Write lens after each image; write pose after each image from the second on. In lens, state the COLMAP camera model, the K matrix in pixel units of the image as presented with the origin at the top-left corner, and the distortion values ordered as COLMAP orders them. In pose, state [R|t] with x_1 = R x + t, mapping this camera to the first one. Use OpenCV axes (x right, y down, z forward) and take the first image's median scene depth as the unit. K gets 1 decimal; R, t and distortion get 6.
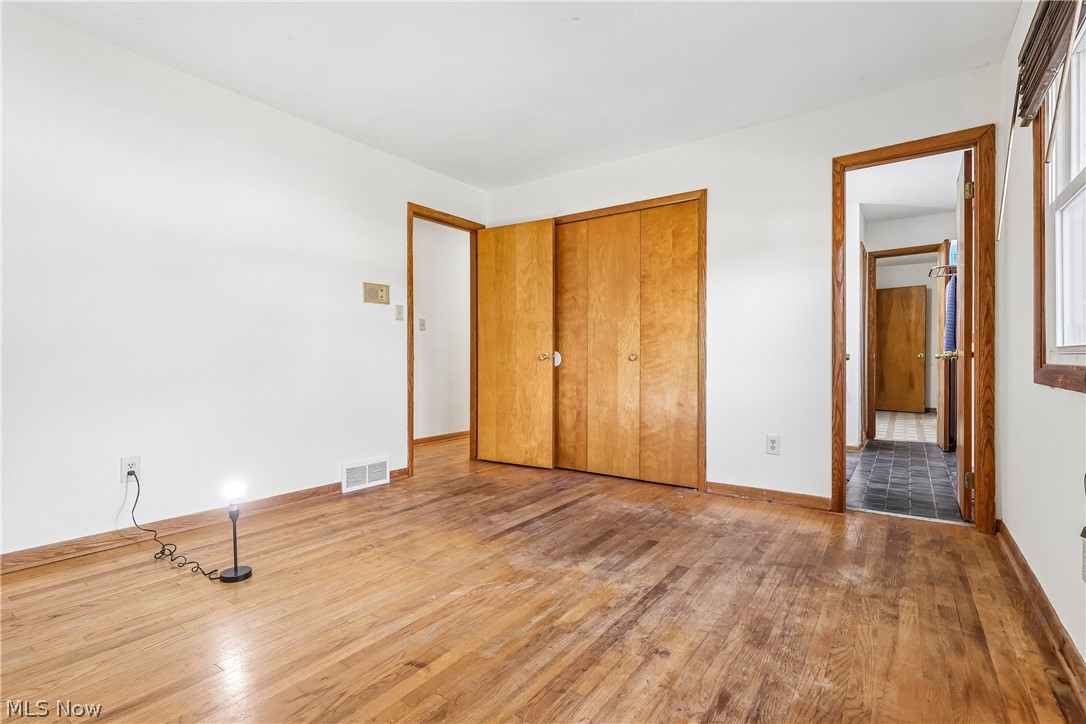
lens RADIAL K [[502.9, 0, 541.3], [0, 502.9, 361.9], [0, 0, 1]] dist [-0.011576, 0.005844]
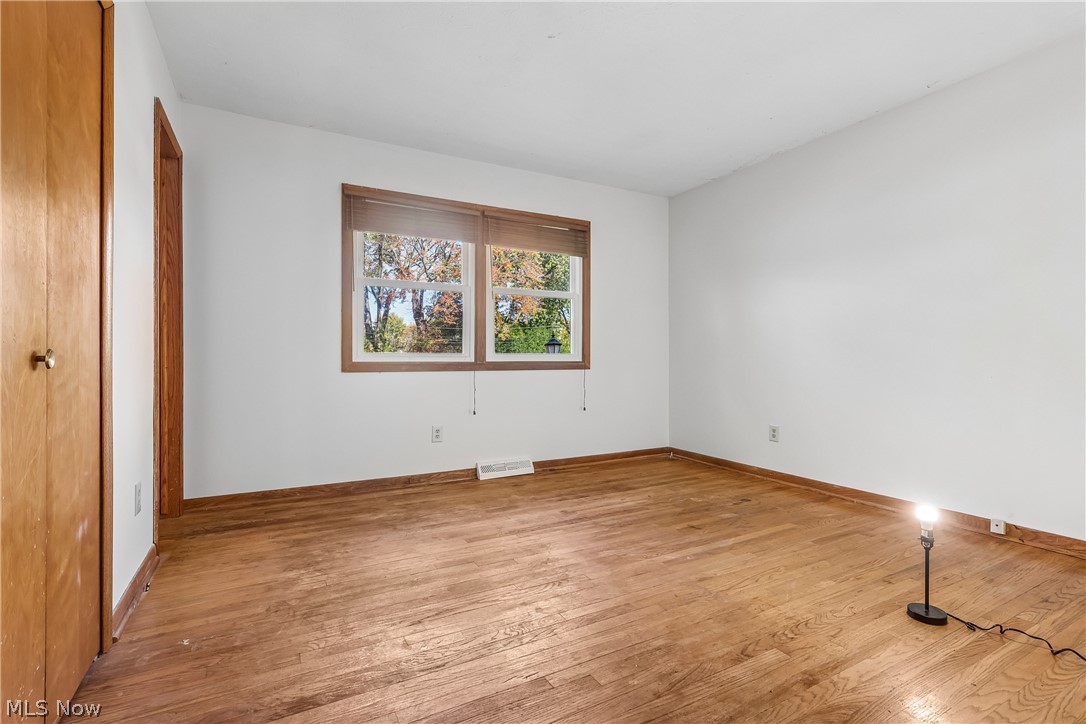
lens RADIAL K [[502.9, 0, 536.5], [0, 502.9, 351.5], [0, 0, 1]] dist [-0.011576, 0.005844]
pose [[-0.891725, -0.000250, 0.452578, -0.447101], [-0.000819, 0.999999, -0.001060, -0.027297], [-0.452578, -0.001316, -0.891724, 2.308603]]
